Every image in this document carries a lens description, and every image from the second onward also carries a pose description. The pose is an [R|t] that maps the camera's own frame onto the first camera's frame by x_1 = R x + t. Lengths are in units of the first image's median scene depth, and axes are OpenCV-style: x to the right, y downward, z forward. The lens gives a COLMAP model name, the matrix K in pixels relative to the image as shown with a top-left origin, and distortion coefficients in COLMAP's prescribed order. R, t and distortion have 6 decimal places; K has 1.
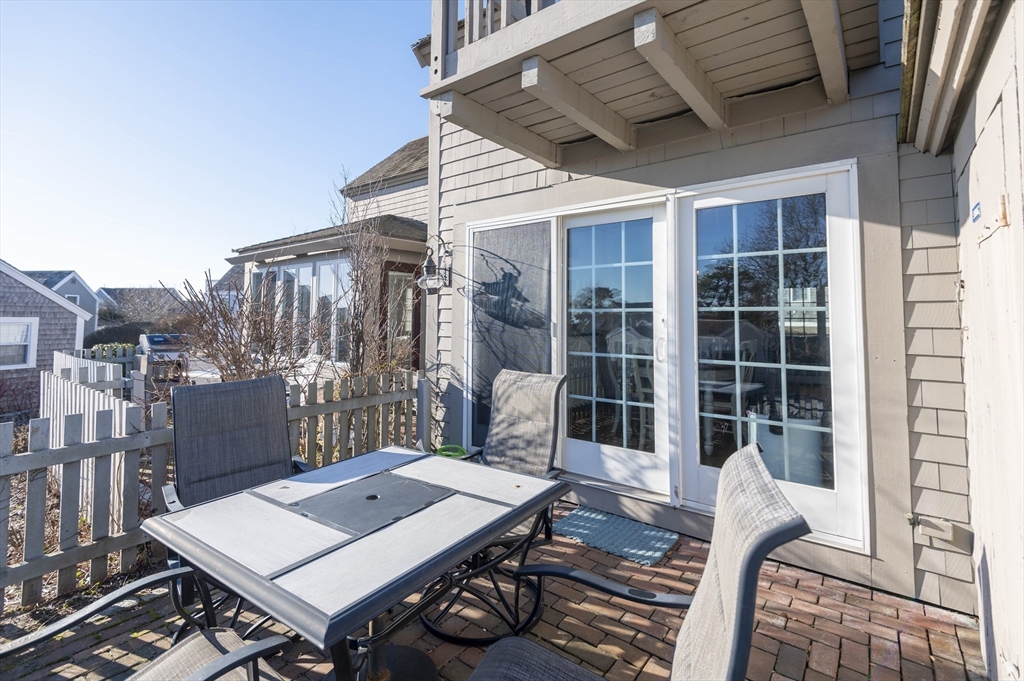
lens RADIAL K [[490.2, 0, 510.6], [0, 490.2, 289.7], [0, 0, 1]] dist [0.024525, -0.000092]
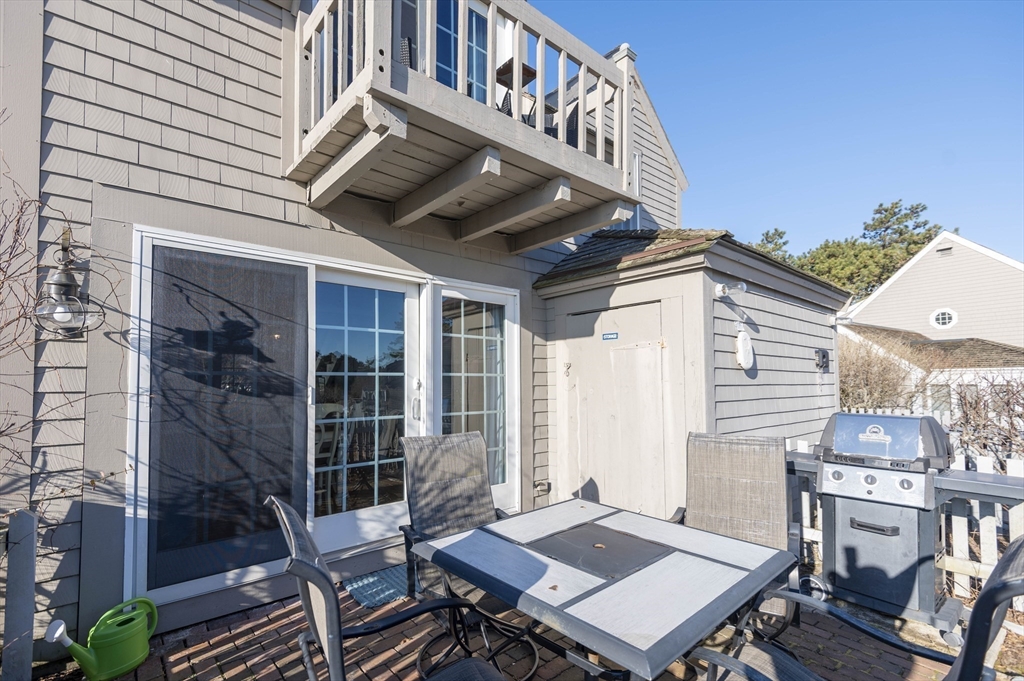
lens RADIAL K [[456.6, 0, 515.5], [0, 456.6, 366.9], [0, 0, 1]] dist [0.003816, 0.000200]
pose [[0.185938, 0.033511, 0.981990, -0.623332], [-0.044058, 0.998697, -0.025739, 0.034531], [-0.981573, -0.038478, 0.187172, 0.496203]]
